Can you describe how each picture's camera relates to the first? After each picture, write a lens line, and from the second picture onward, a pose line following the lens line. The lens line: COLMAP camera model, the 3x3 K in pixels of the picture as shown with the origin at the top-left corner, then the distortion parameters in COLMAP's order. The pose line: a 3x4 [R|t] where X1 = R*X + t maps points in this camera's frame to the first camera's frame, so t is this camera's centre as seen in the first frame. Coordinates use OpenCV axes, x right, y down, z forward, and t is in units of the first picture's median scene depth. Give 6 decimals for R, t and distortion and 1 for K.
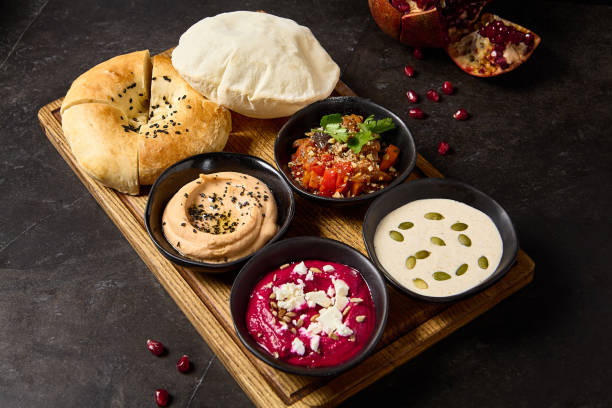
lens RADIAL K [[1113.4, 0, 308.0], [0, 1113.4, 206.3], [0, 0, 1]] dist [0.115494, 0.000000]
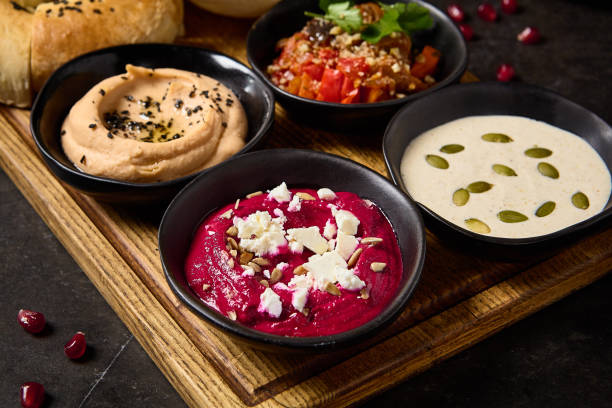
lens RADIAL K [[1245.3, 0, 307.9], [0, 1245.3, 197.9], [0, 0, 1]] dist [0.206965, 0.000000]
pose [[0.999517, 0.031036, 0.001468, 0.007011], [-0.030393, 0.986445, -0.161255, 0.156394], [-0.006453, 0.161132, 0.986912, 0.309191]]
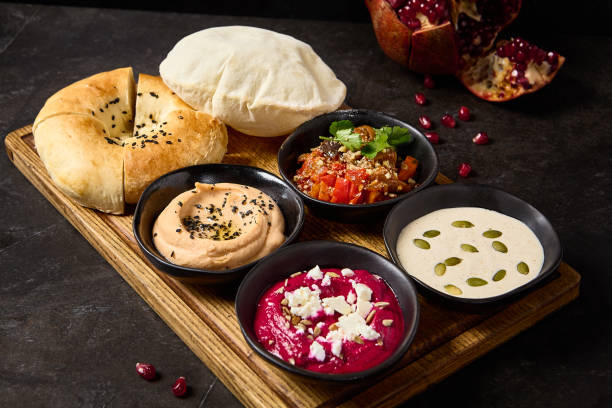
lens RADIAL K [[1245.3, 0, 309.9], [0, 1245.3, 202.2], [0, 0, 1]] dist [0.206965, 0.000000]
pose [[0.999222, -0.012216, 0.037501, -0.043594], [0.018824, 0.983253, -0.181273, 0.166013], [-0.034658, 0.181838, 0.982717, 0.031577]]
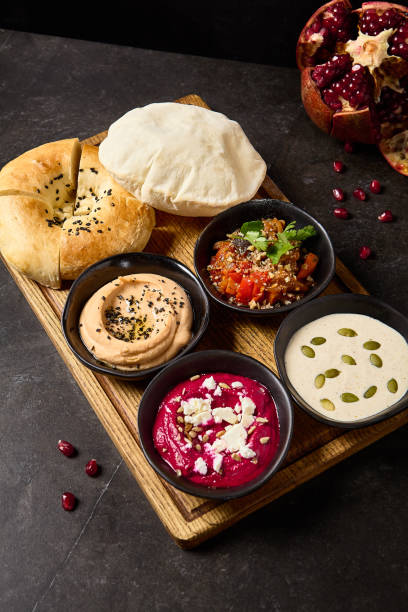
lens RADIAL K [[1015.7, 0, 202.5], [0, 1015.7, 307.8], [0, 0, 1]] dist [0.206734, 0.000000]
pose [[0.996916, 0.057418, -0.053498, 0.030451], [-0.050898, 0.991927, 0.116149, -0.111947], [0.059736, -0.113068, 0.991790, 0.081662]]
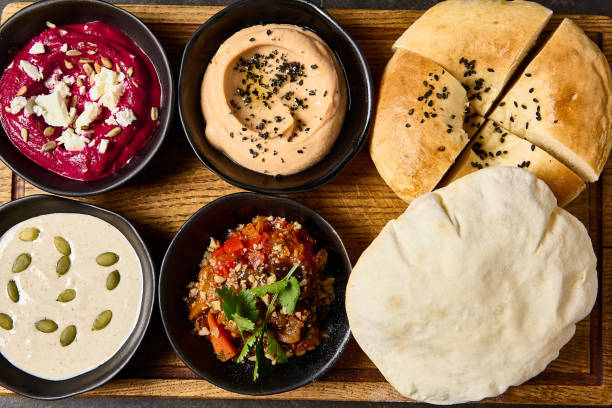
lens RADIAL K [[789.4, 0, 308.8], [0, 789.4, 206.6], [0, 0, 1]] dist [0.056567, 0.000000]
pose [[-0.595712, 0.802153, -0.040964, -0.009522], [-0.612076, -0.420346, 0.669830, -0.395696], [0.520087, 0.424099, 0.741384, 0.634652]]
